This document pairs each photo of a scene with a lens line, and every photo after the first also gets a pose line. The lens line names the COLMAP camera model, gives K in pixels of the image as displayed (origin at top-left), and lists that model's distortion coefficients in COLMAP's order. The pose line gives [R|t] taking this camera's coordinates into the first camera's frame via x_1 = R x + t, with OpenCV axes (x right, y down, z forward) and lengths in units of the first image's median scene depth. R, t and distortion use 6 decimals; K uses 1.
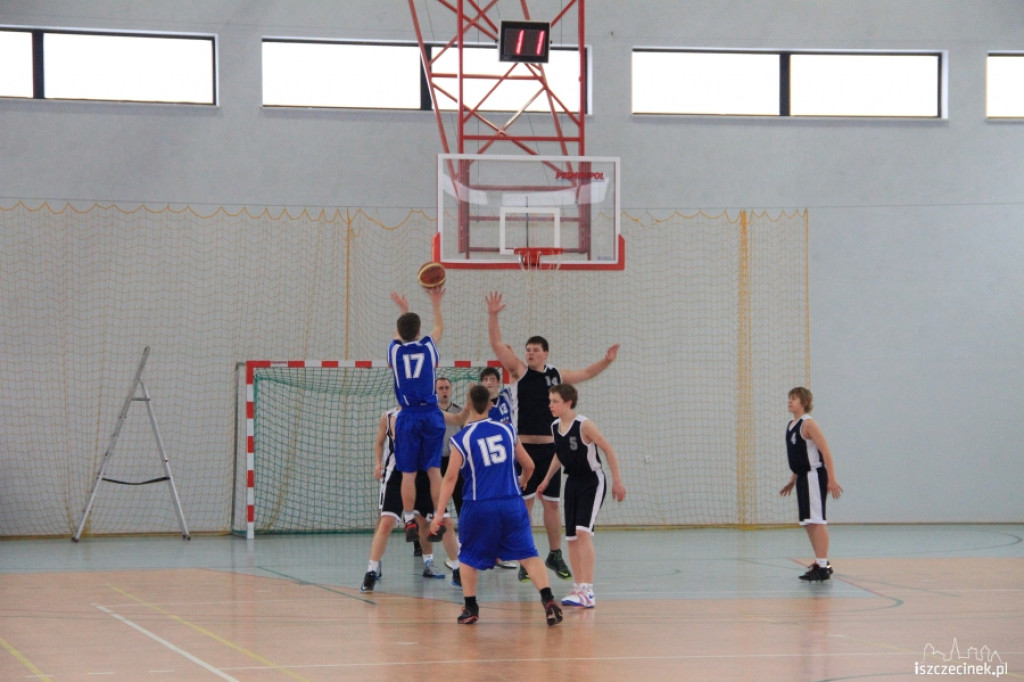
lens RADIAL K [[3561.2, 0, 516.2], [0, 3561.2, 343.8], [0, 0, 1]] dist [1.121887, 0.000000]
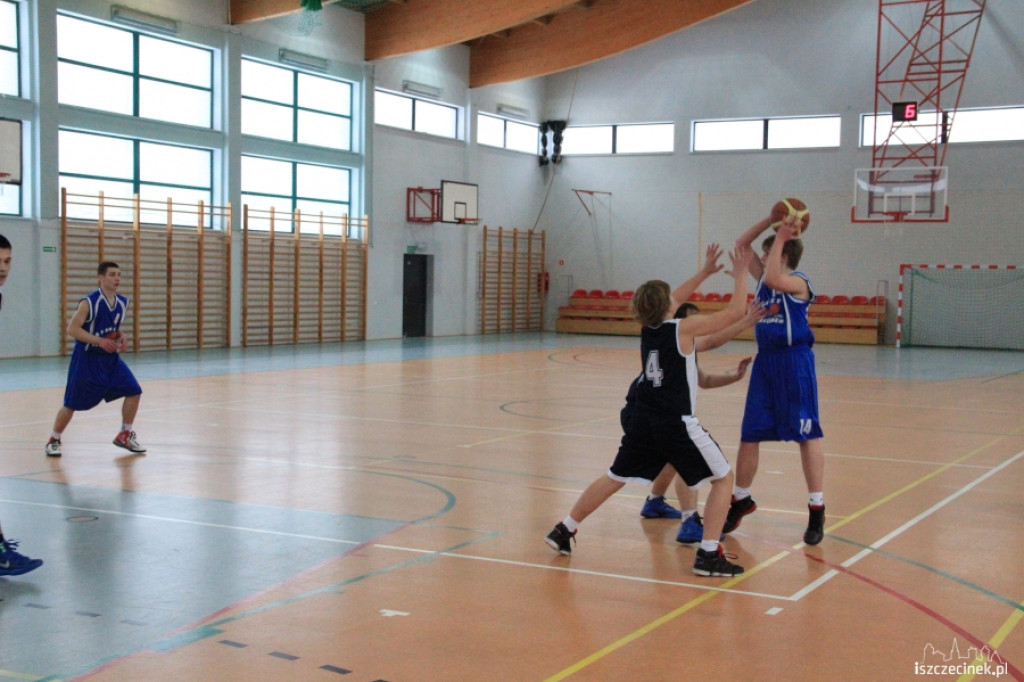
lens RADIAL K [[1526.5, 0, 521.3], [0, 1526.5, 337.3], [0, 0, 1]] dist [0.384041, 0.000000]
pose [[0.728289, 0.044773, -0.683806, 0.403373], [-0.008880, 0.998396, 0.055913, -0.002269], [0.685212, -0.034649, 0.727519, 0.158548]]
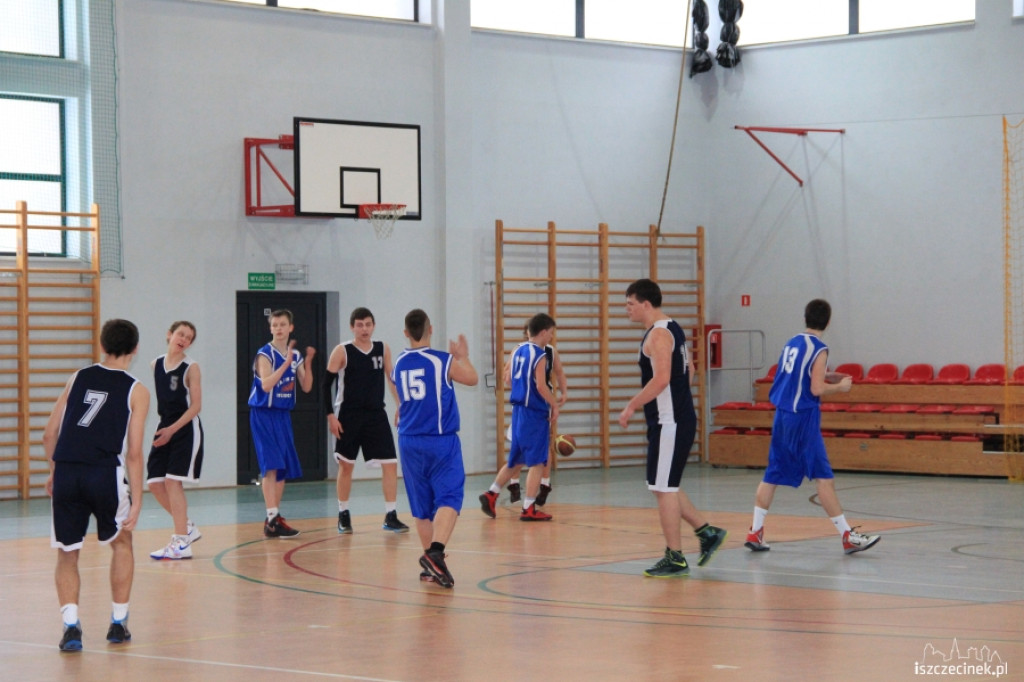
lens RADIAL K [[3233.4, 0, 515.8], [0, 3233.4, 331.1], [0, 0, 1]] dist [0.820408, 0.000000]
pose [[0.484938, -0.004723, -0.874536, 0.496111], [0.022126, 0.999732, 0.006870, 0.006096], [0.874269, -0.022682, 0.484912, 0.436883]]
